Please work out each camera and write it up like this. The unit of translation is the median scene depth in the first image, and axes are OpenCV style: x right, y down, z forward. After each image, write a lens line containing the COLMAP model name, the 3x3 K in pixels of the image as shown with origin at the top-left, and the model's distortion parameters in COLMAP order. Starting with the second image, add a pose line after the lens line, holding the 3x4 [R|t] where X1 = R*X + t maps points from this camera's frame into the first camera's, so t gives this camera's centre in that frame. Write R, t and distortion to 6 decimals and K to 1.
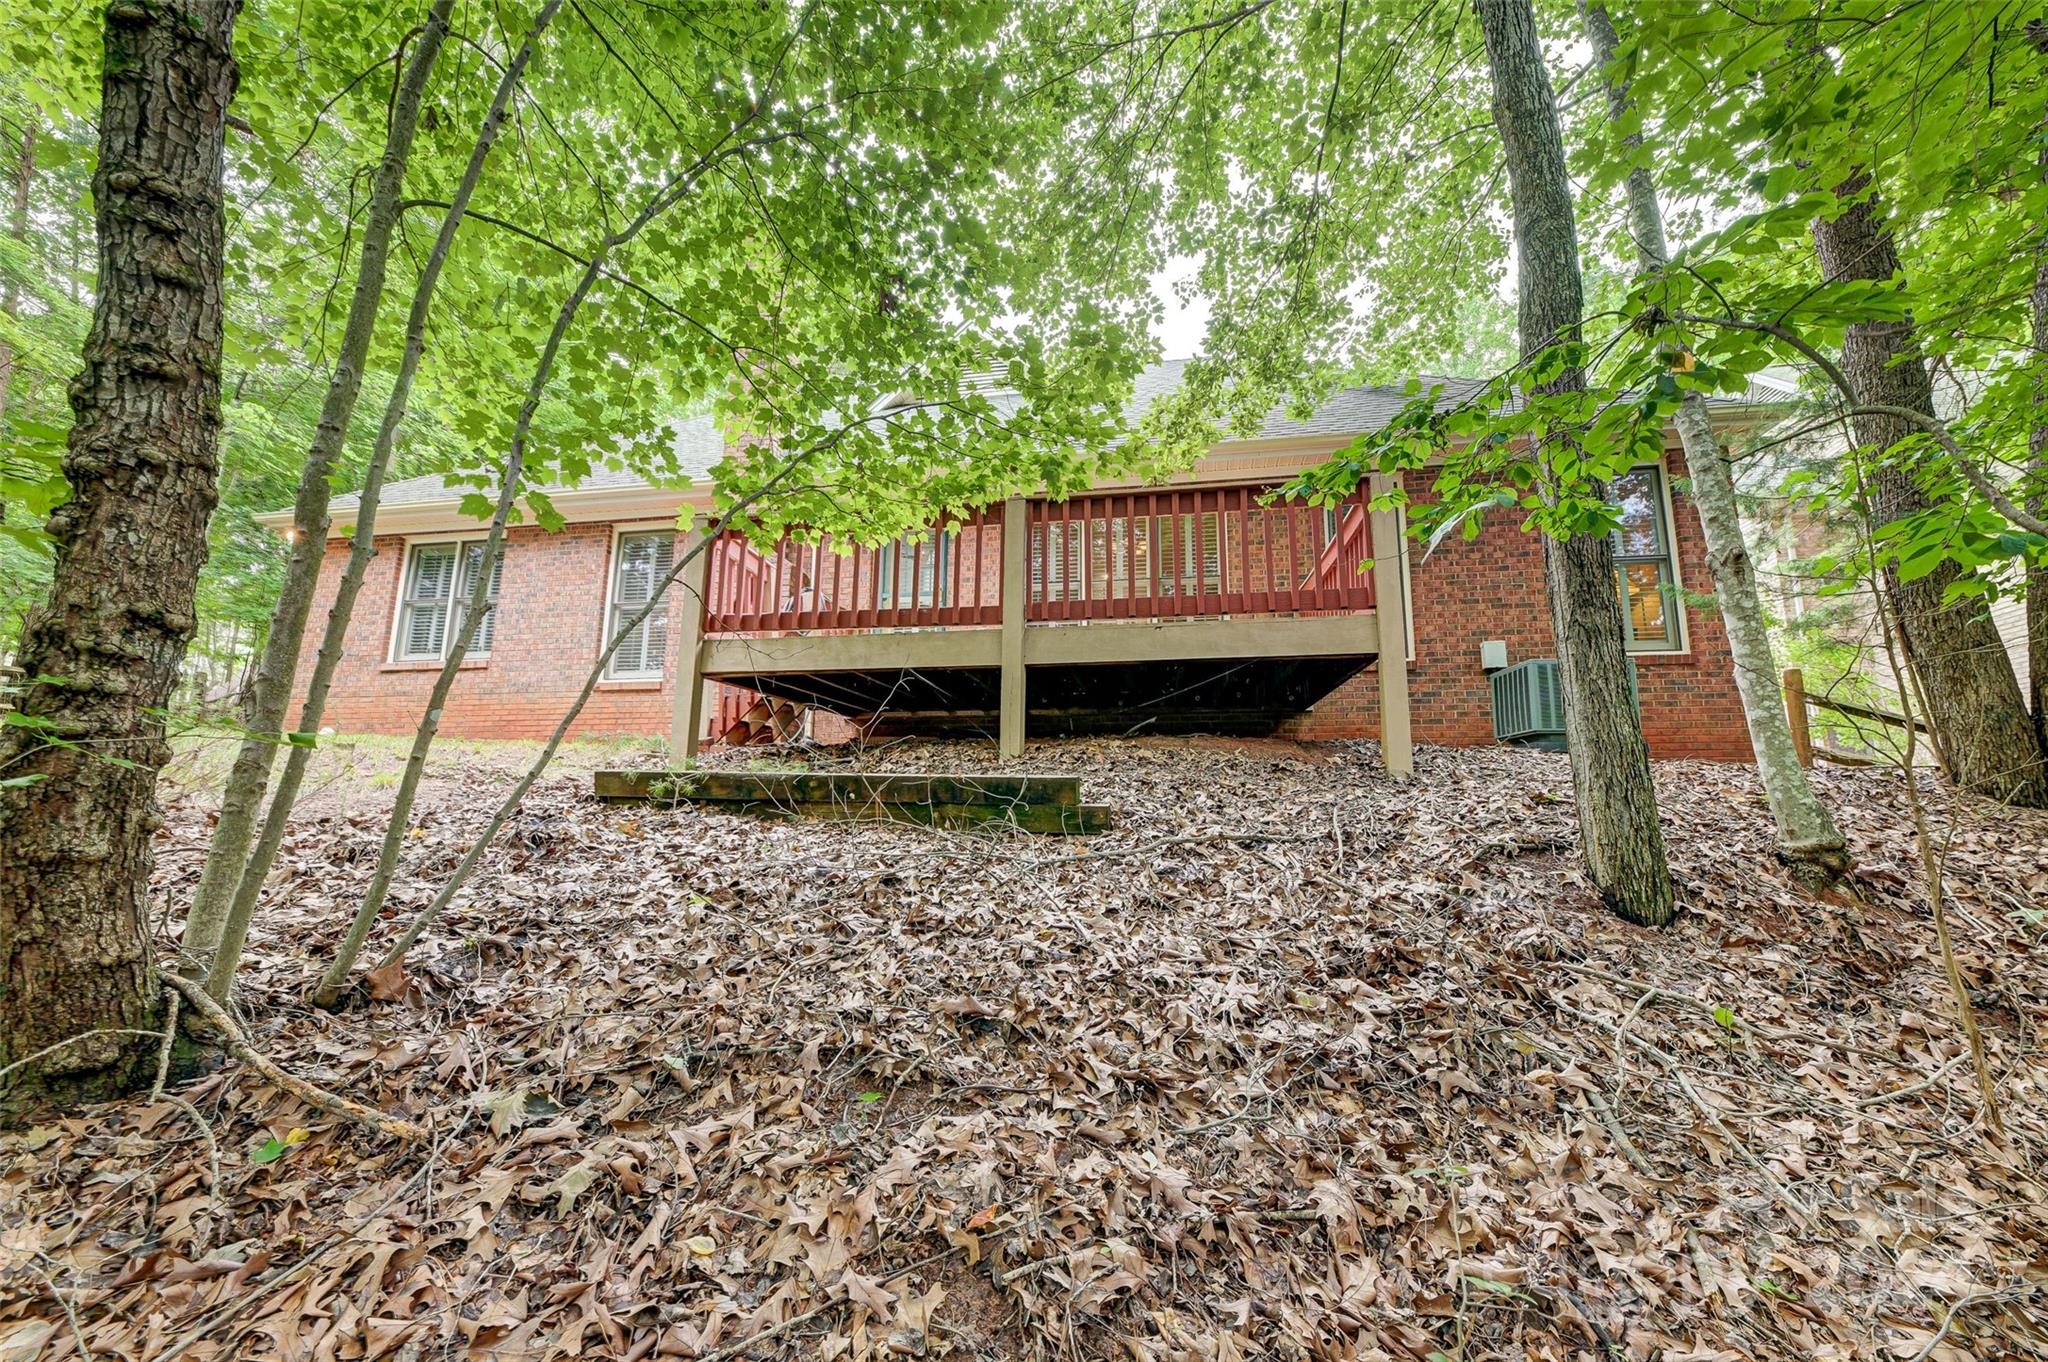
lens RADIAL K [[783.8, 0, 1030.5], [0, 783.8, 682.6], [0, 0, 1]] dist [-0.001025, -0.000334]
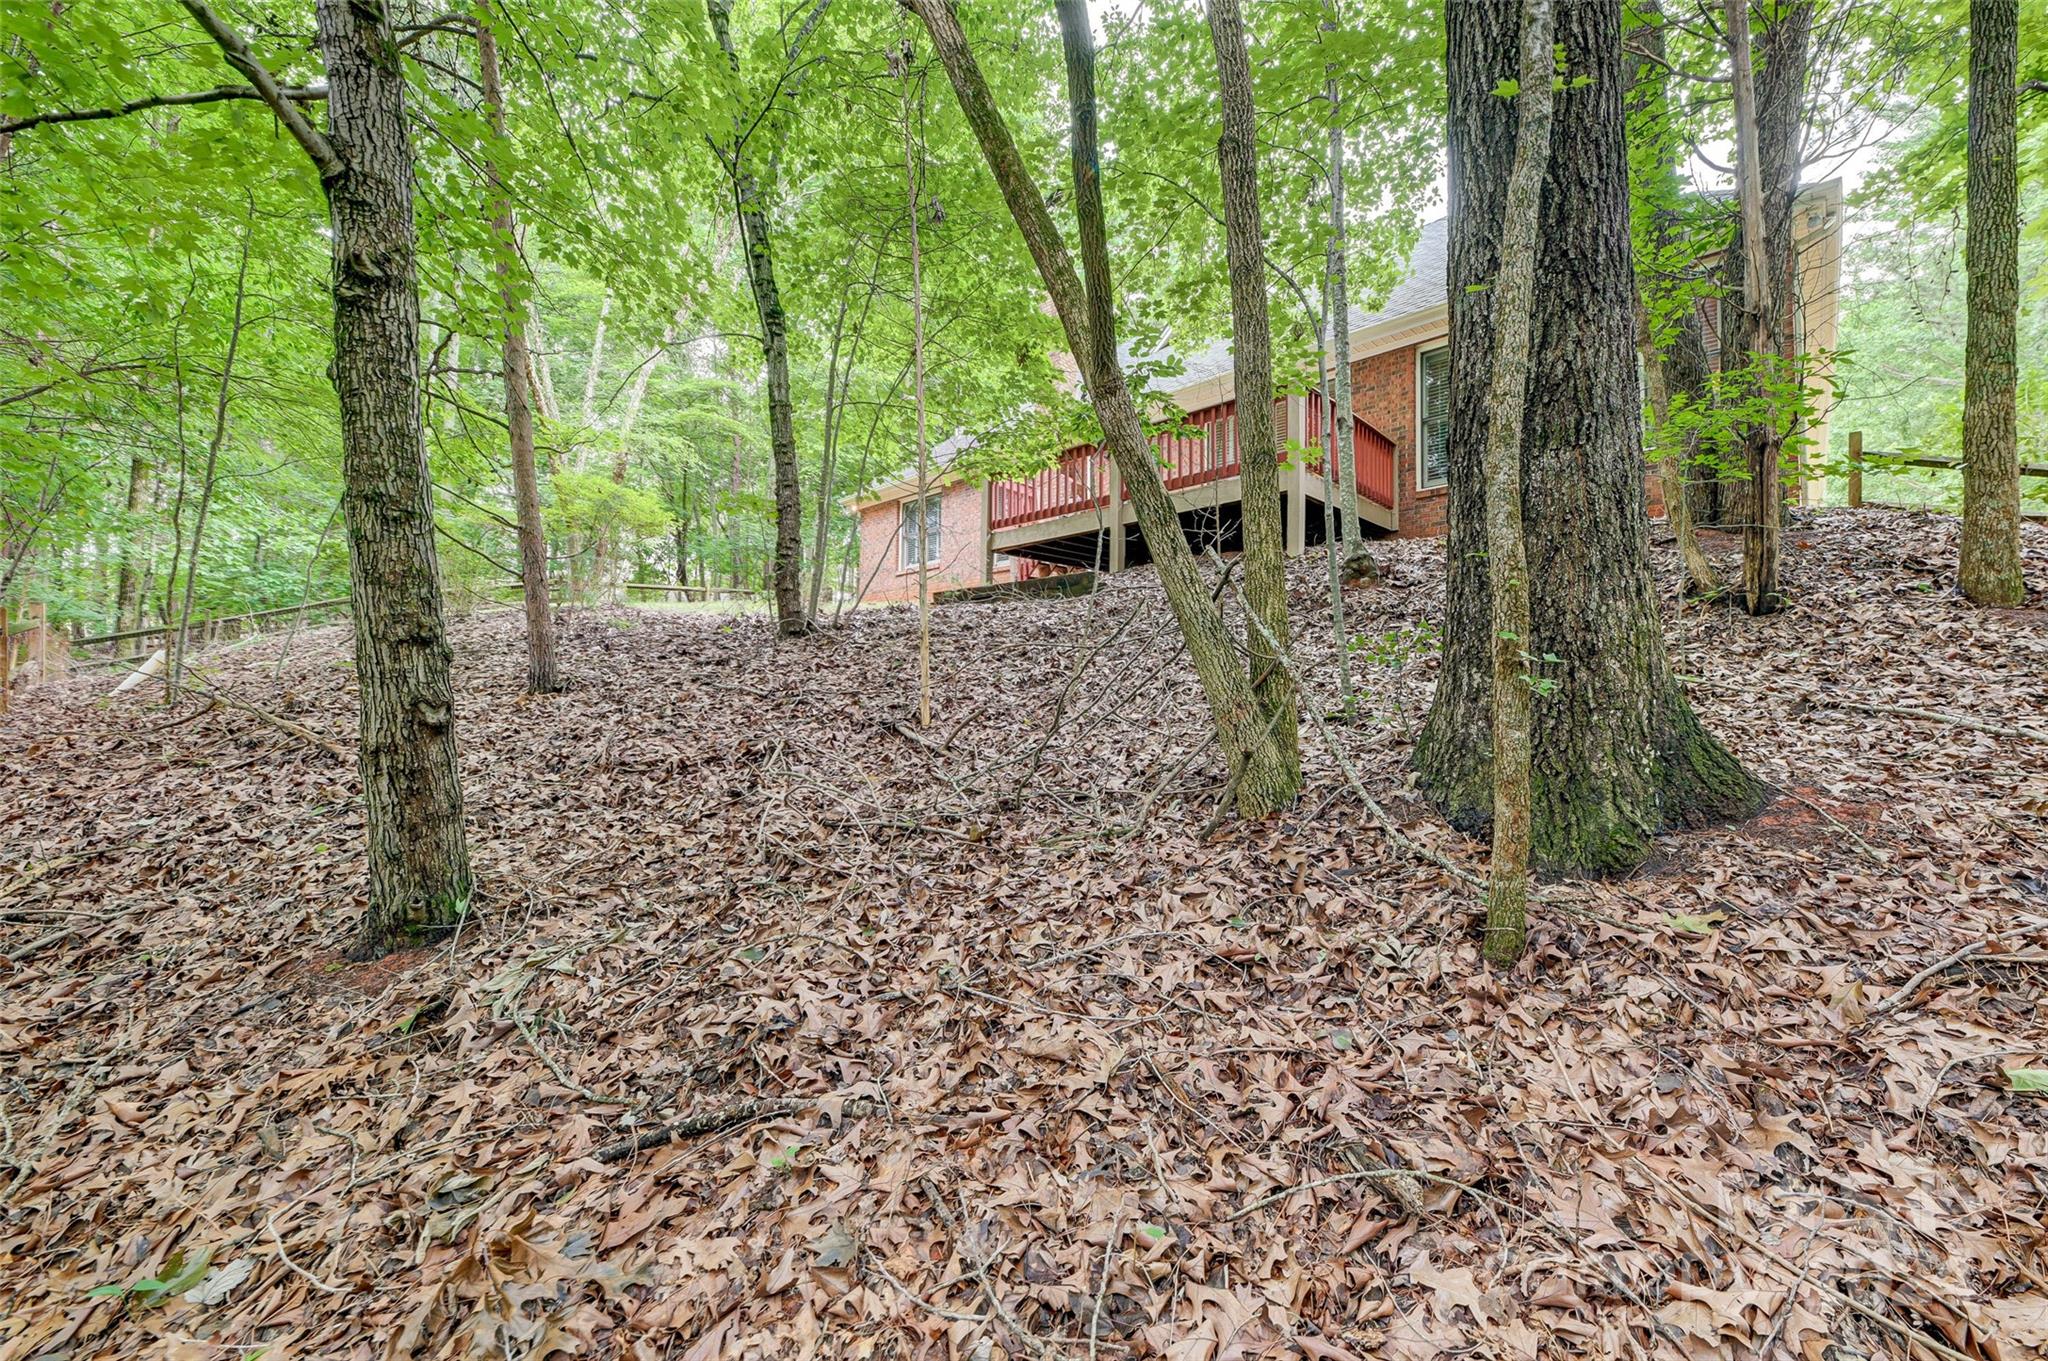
lens RADIAL K [[783.8, 0, 1030.5], [0, 783.8, 682.1], [0, 0, 1]] dist [-0.001025, -0.000334]
pose [[0.826638, -0.016052, -0.562505, 0.858218], [0.089103, 0.990717, 0.102671, 0.135247], [0.555635, -0.134992, 0.820394, -0.698597]]
